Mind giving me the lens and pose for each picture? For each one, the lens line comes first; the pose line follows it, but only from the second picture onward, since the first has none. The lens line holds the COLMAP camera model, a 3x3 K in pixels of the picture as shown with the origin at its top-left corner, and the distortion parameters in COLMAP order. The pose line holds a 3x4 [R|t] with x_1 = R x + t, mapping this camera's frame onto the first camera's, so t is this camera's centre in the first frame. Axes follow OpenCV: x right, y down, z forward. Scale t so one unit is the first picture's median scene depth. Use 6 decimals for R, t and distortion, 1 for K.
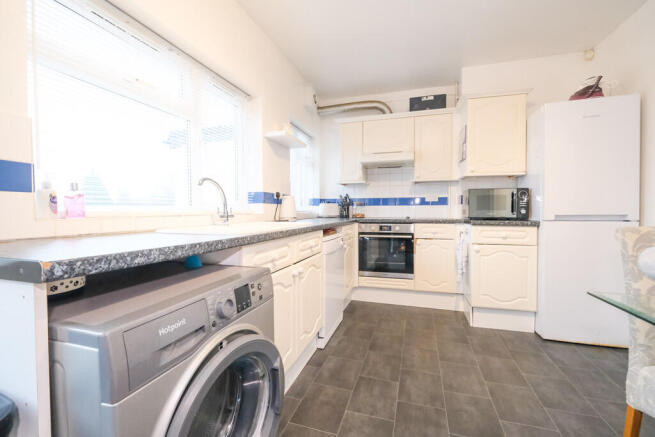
lens RADIAL K [[285.1, 0, 327.8], [0, 285.1, 217.6], [0, 0, 1]] dist [0.002504, 0.000401]
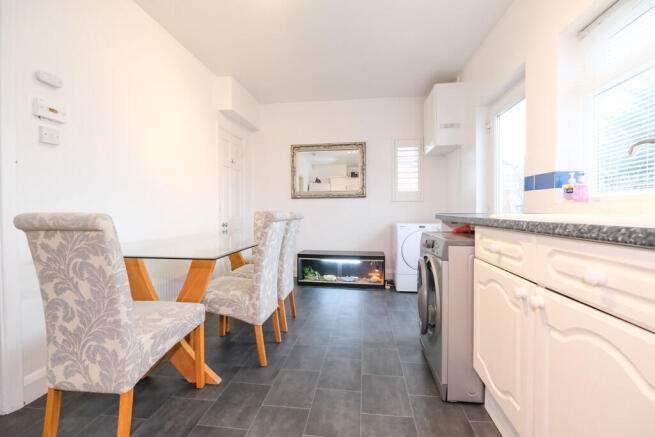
lens RADIAL K [[285.1, 0, 327.5], [0, 285.1, 215.9], [0, 0, 1]] dist [0.002504, 0.000401]
pose [[-0.984351, 0.006946, -0.176081, 0.489332], [0.000339, 0.999296, 0.037526, -0.003726], [0.176218, 0.036879, -0.983660, 1.760017]]
